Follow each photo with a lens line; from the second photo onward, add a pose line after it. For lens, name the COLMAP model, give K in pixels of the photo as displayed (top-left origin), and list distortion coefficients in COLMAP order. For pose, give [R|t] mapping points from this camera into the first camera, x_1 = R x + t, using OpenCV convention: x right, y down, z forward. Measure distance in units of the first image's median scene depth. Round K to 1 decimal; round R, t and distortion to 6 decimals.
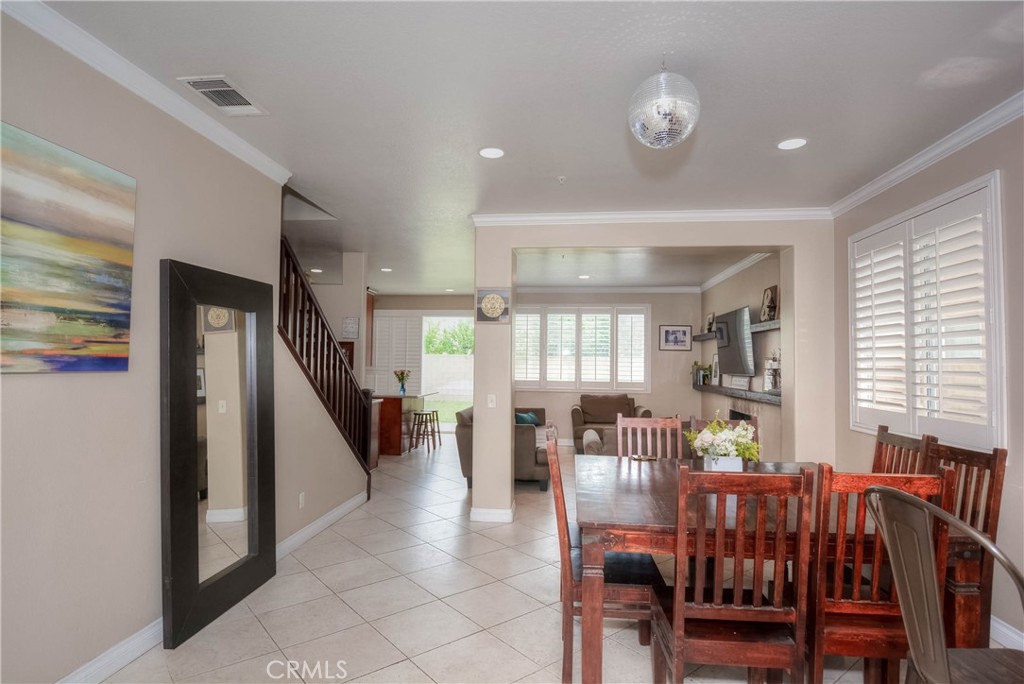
lens RADIAL K [[539.6, 0, 512.0], [0, 539.6, 342.0], [0, 0, 1]] dist [0.001328, -0.010601]
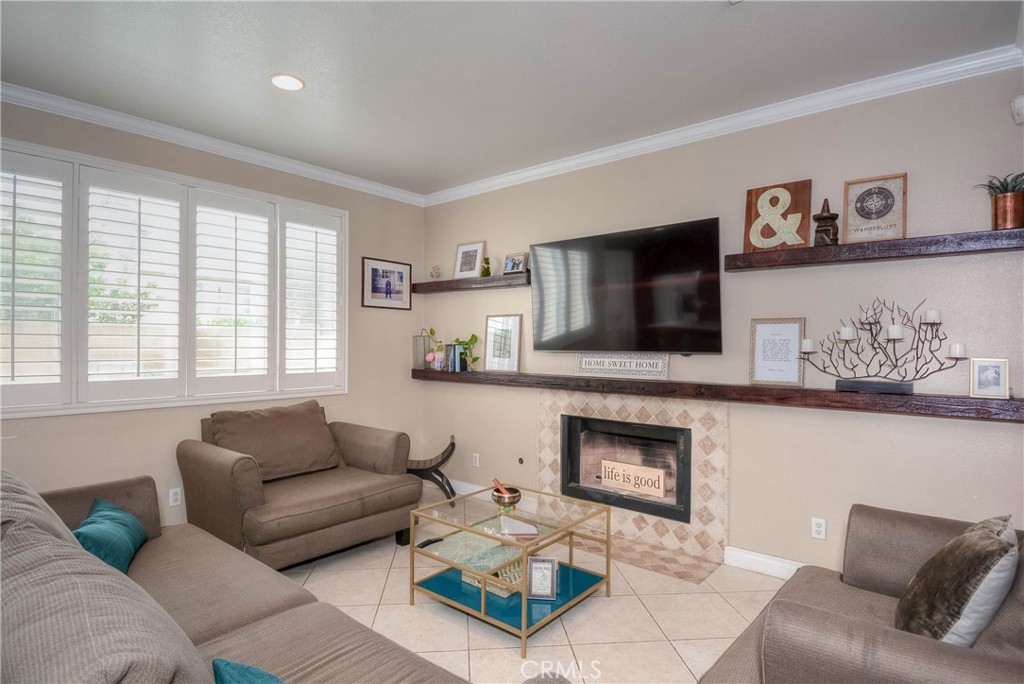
lens RADIAL K [[563.0, 0, 512.0], [0, 563.0, 342.0], [0, 0, 1]] dist [0.003563, -0.000059]
pose [[0.558143, -0.008426, 0.829702, -0.087221], [-0.029219, 0.999129, 0.029803, 0.029059], [-0.829230, -0.040878, 0.557410, 0.605312]]
